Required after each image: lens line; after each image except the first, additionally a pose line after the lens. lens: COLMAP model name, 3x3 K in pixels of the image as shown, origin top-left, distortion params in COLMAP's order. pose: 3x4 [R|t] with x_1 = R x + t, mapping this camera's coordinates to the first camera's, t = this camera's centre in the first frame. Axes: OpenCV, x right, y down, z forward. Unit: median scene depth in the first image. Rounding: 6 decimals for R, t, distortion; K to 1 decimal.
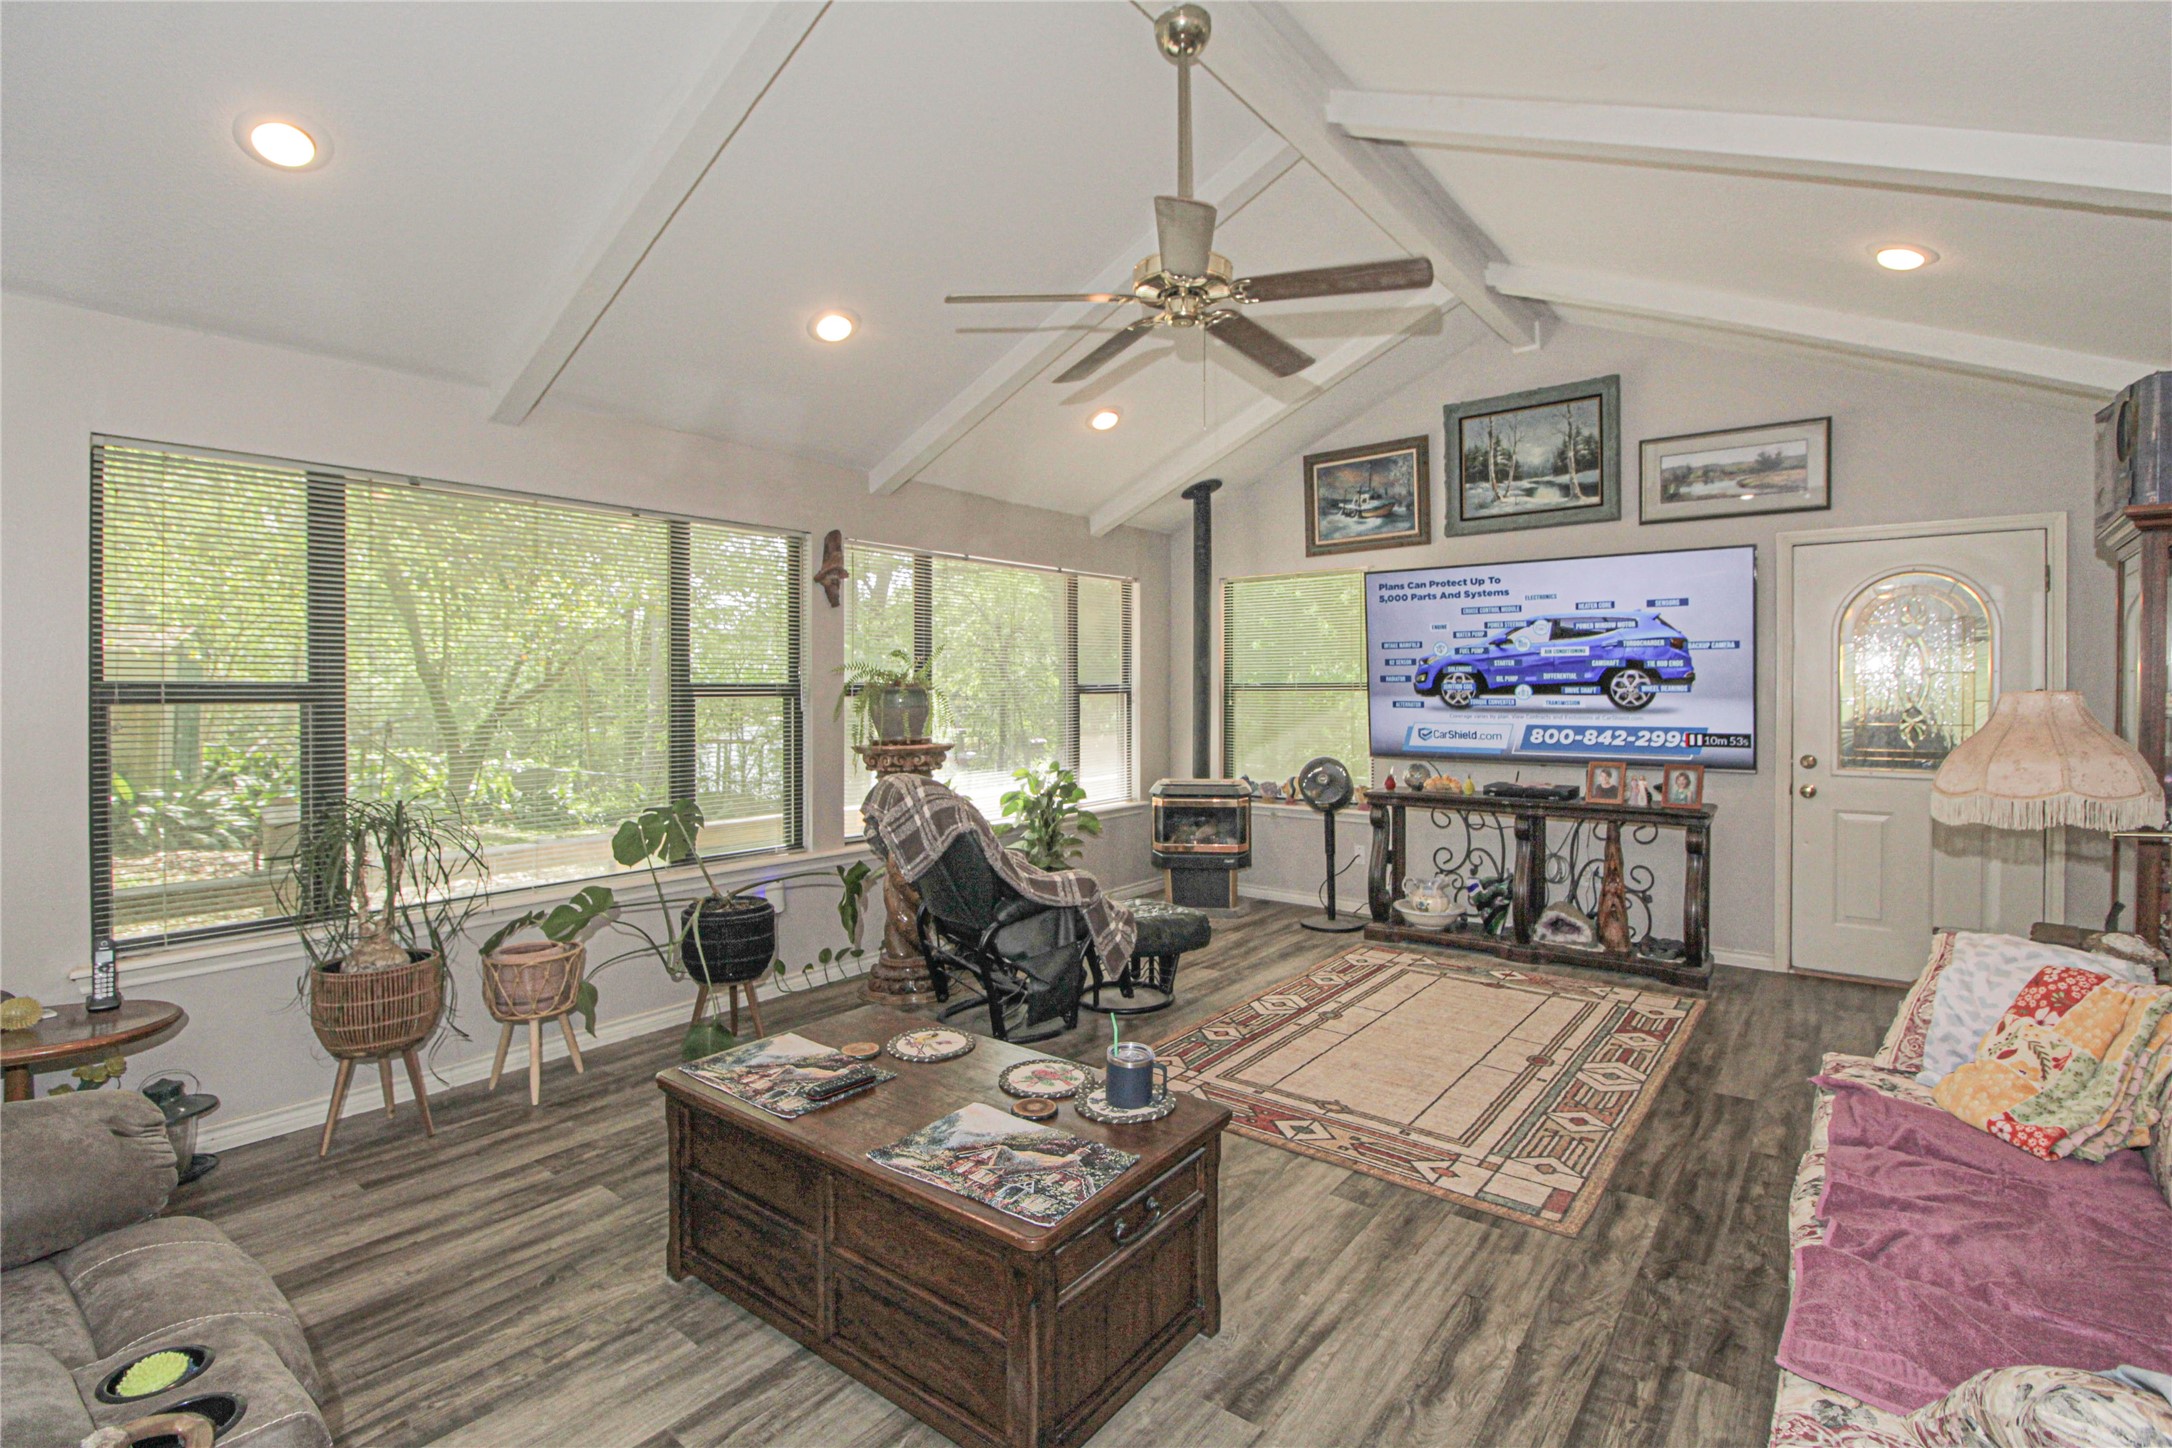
lens RADIAL K [[1002.3, 0, 1094.9], [0, 1002.3, 696.7], [0, 0, 1]] dist [-0.001262, -0.011491]
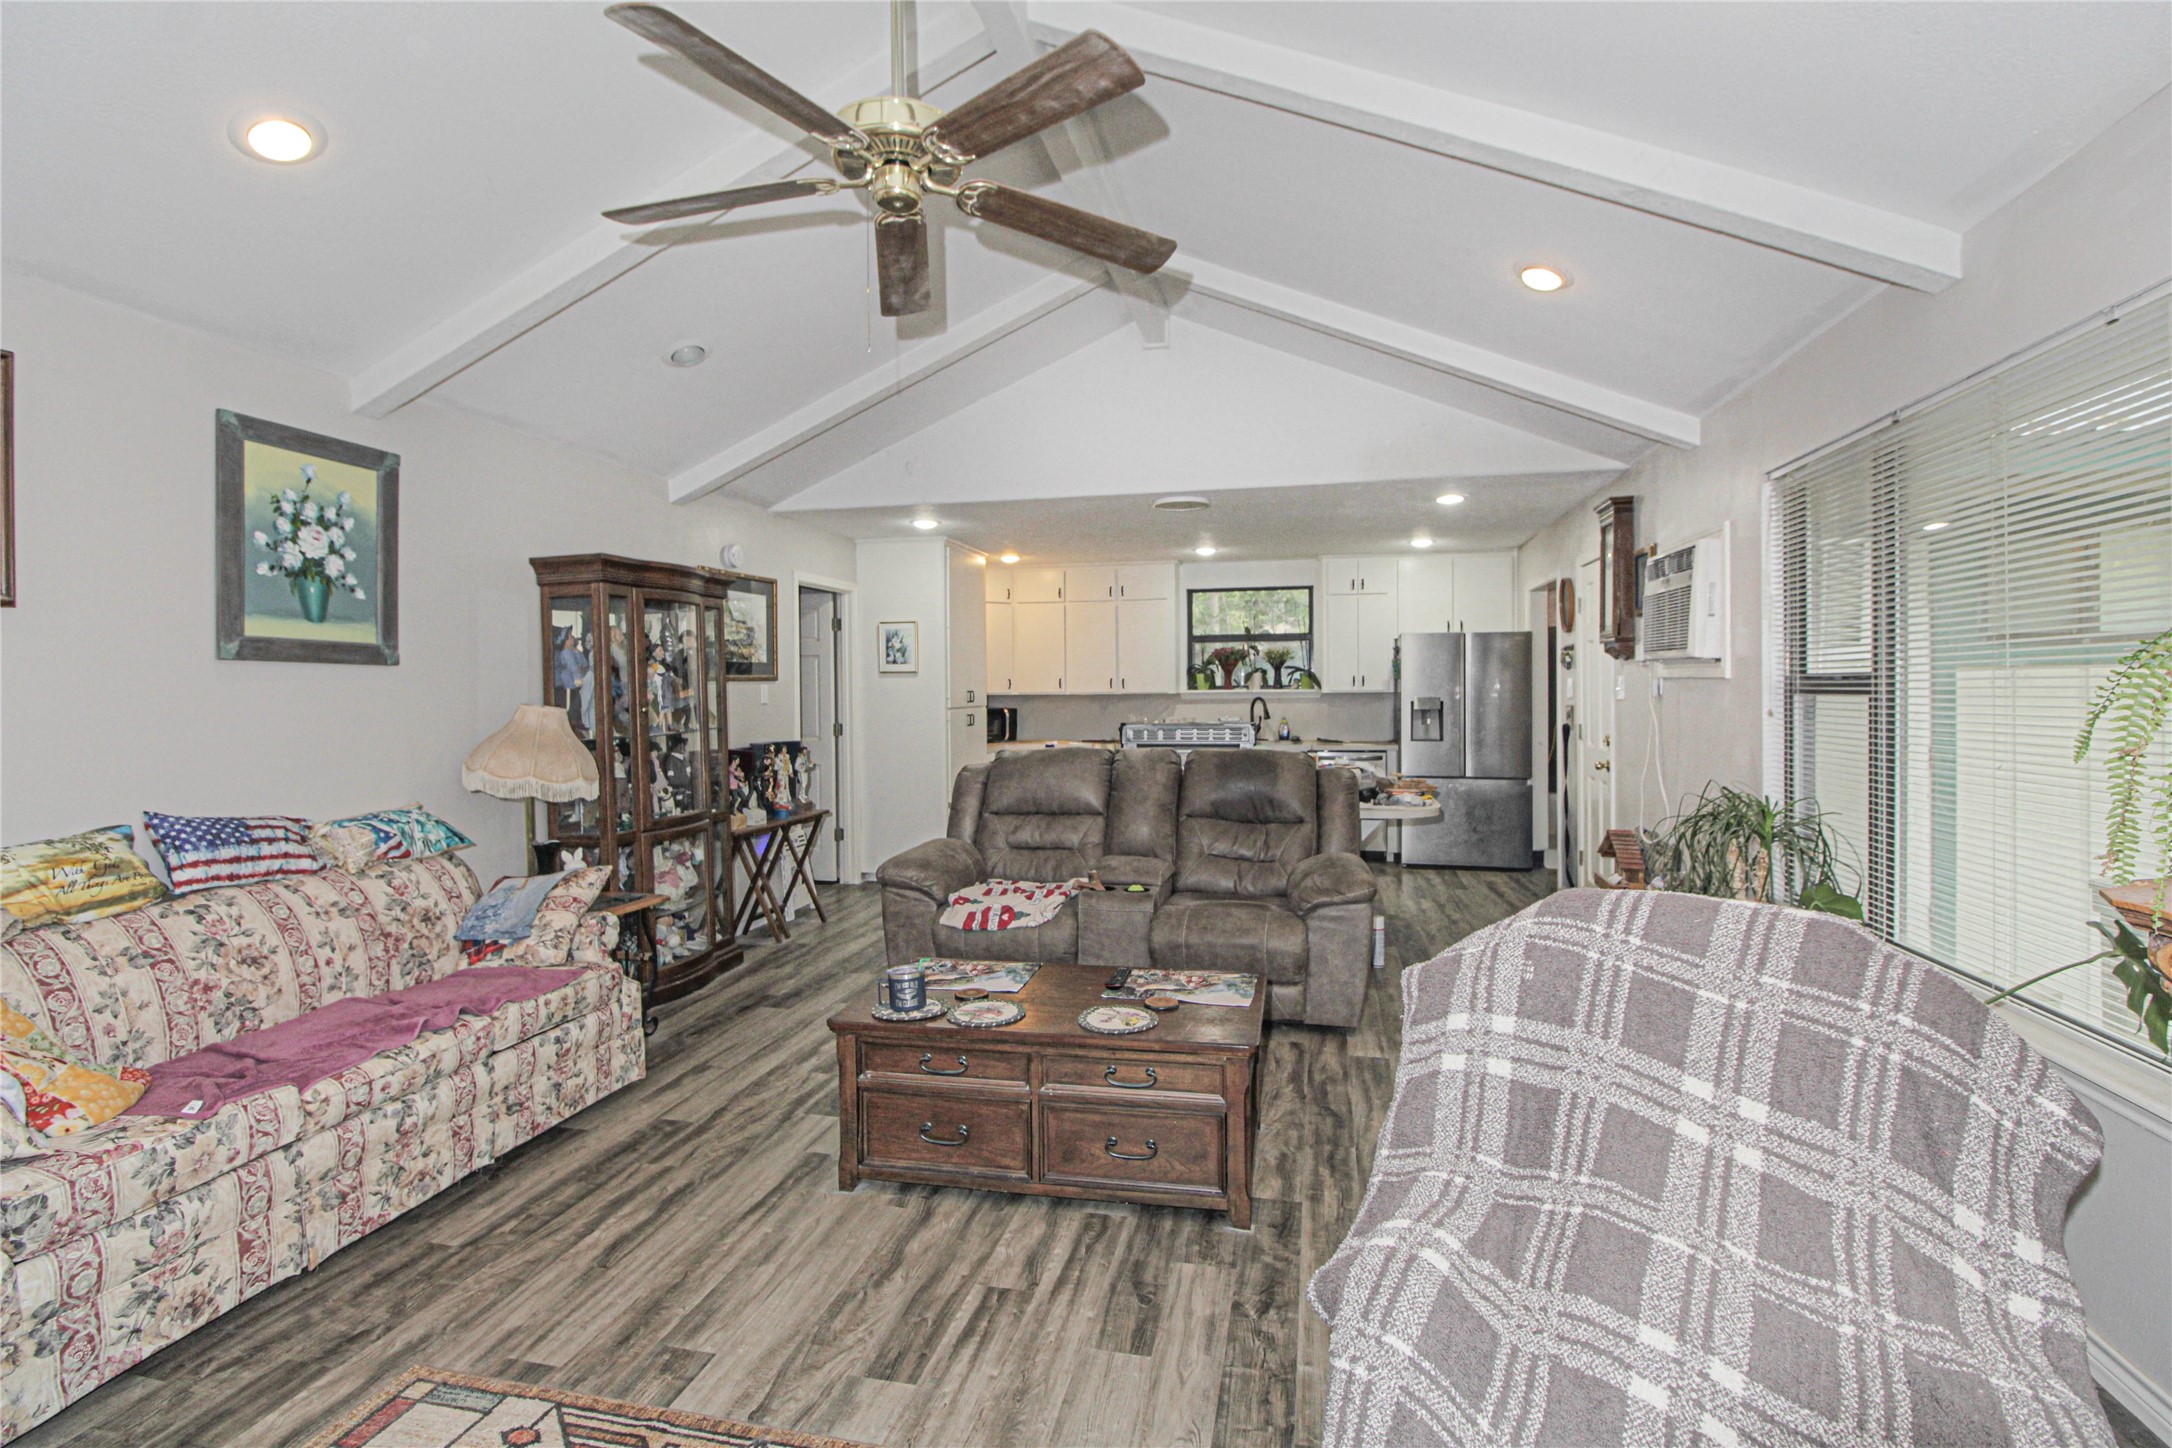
lens RADIAL K [[1002.3, 0, 1094.9], [0, 1002.3, 696.7], [0, 0, 1]] dist [-0.001262, -0.011491]
pose [[-0.901549, 0.014600, -0.432431, 0.154067], [0.008921, 0.999845, 0.015159, -0.007895], [0.432586, 0.009809, -0.901540, 0.941561]]
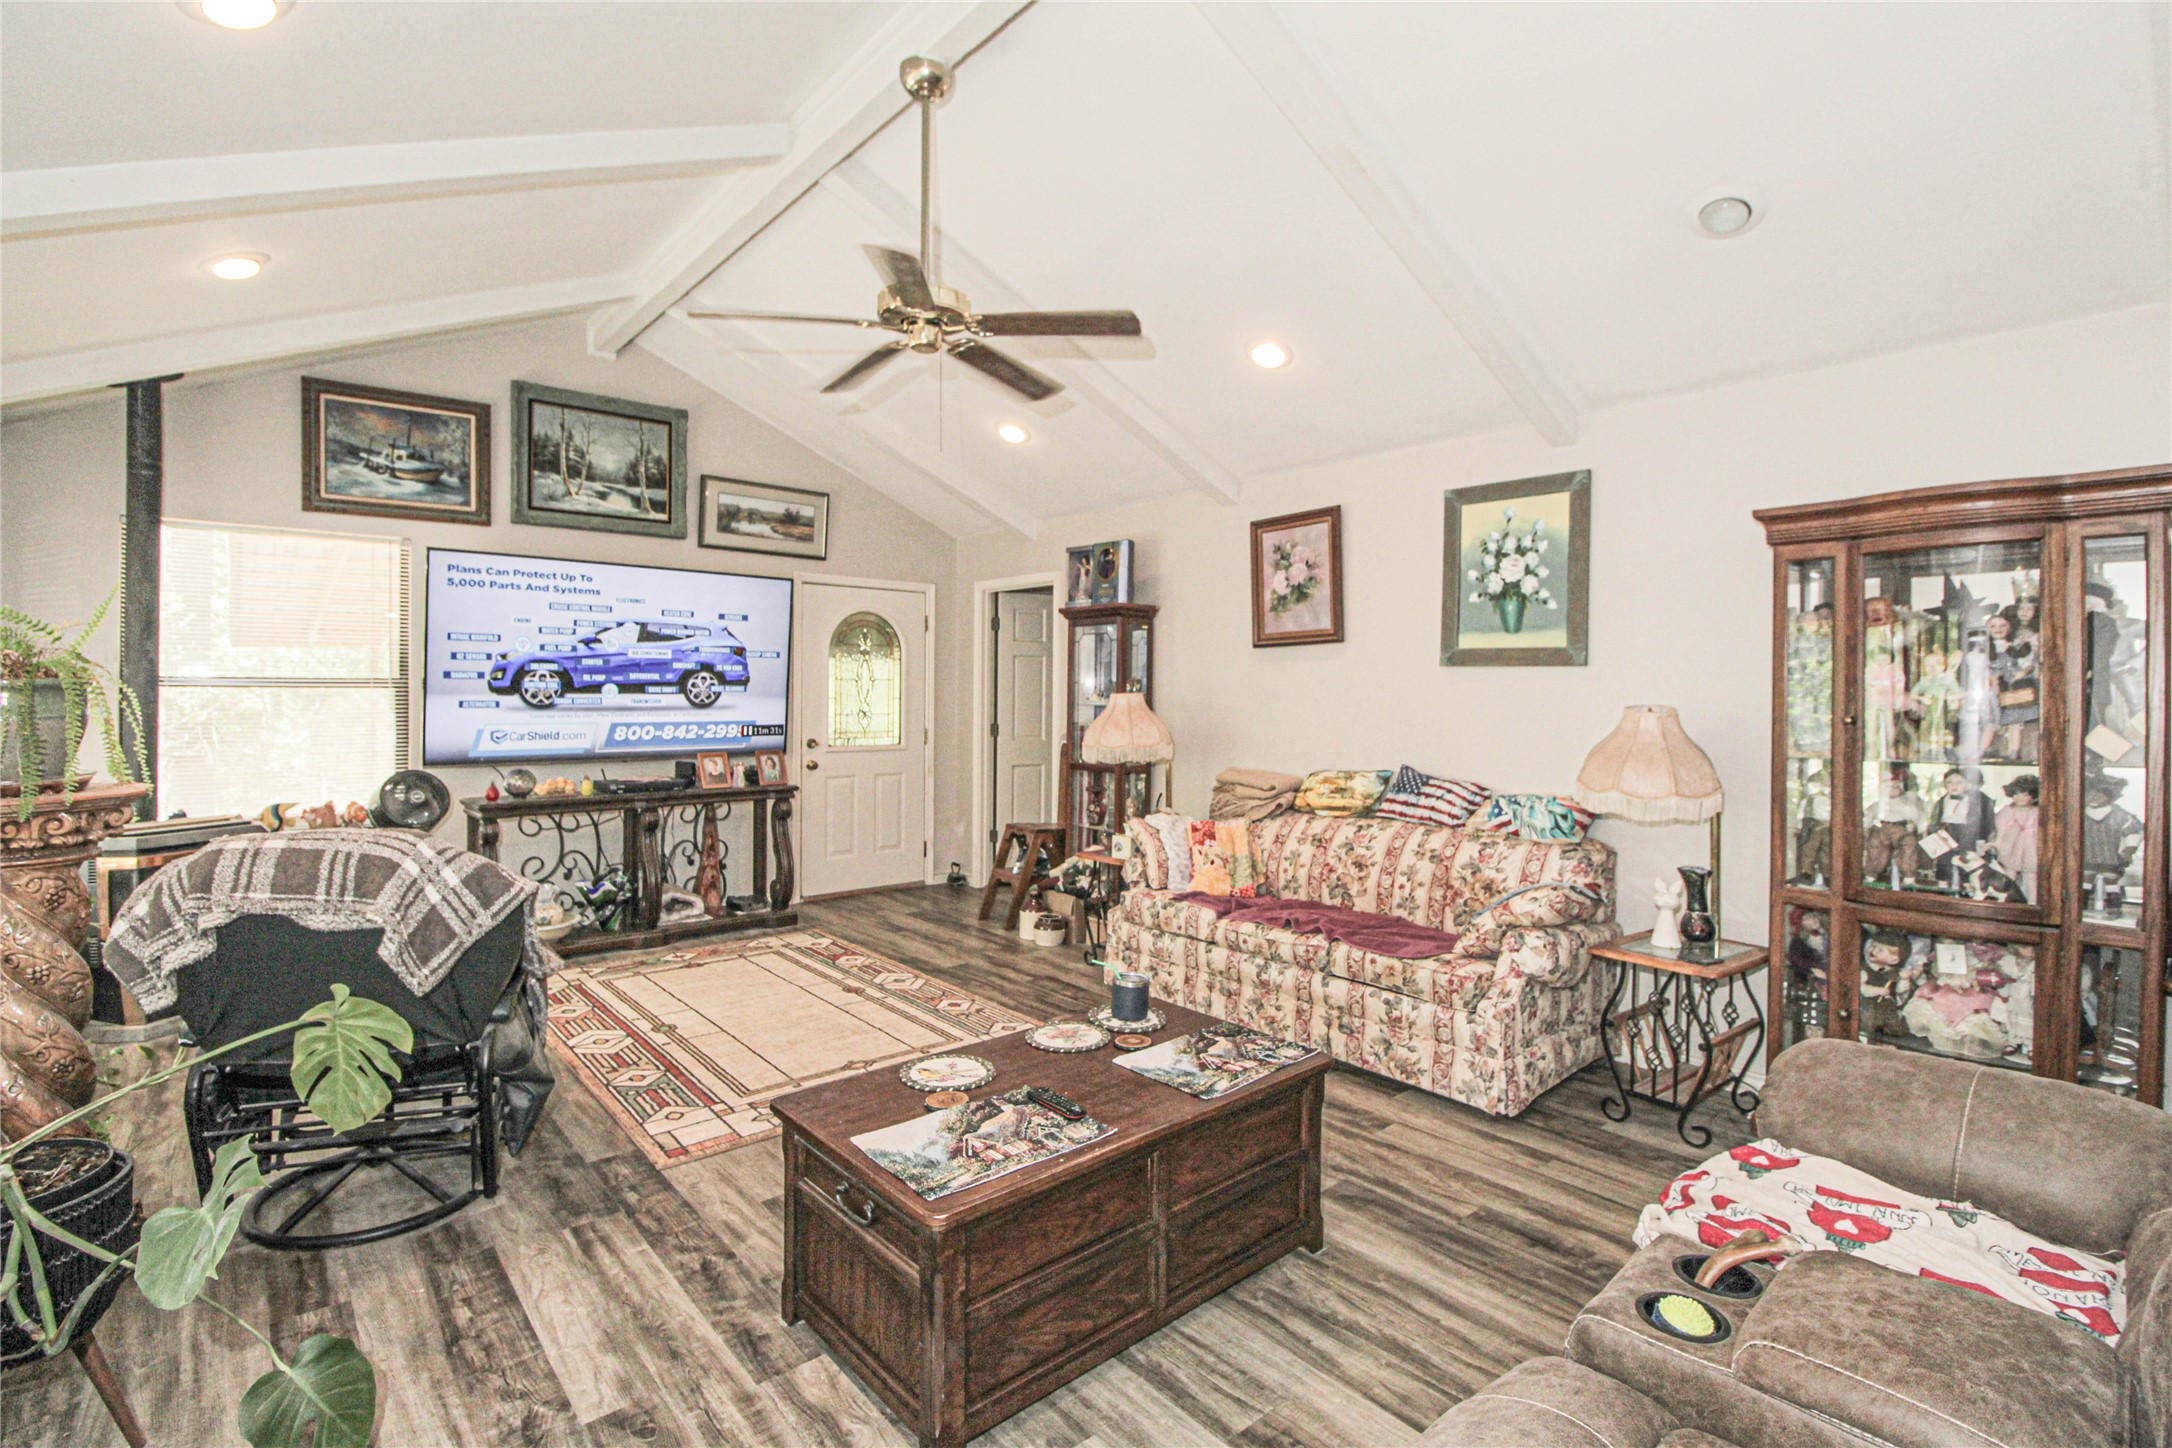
lens RADIAL K [[1002.3, 0, 1094.9], [0, 1002.3, 696.7], [0, 0, 1]] dist [-0.001262, -0.011491]
pose [[0.188272, -0.001808, 0.982115, -0.504112], [-0.001090, 0.999997, 0.002050, -0.001587], [-0.982116, -0.001457, 0.188269, 0.332931]]
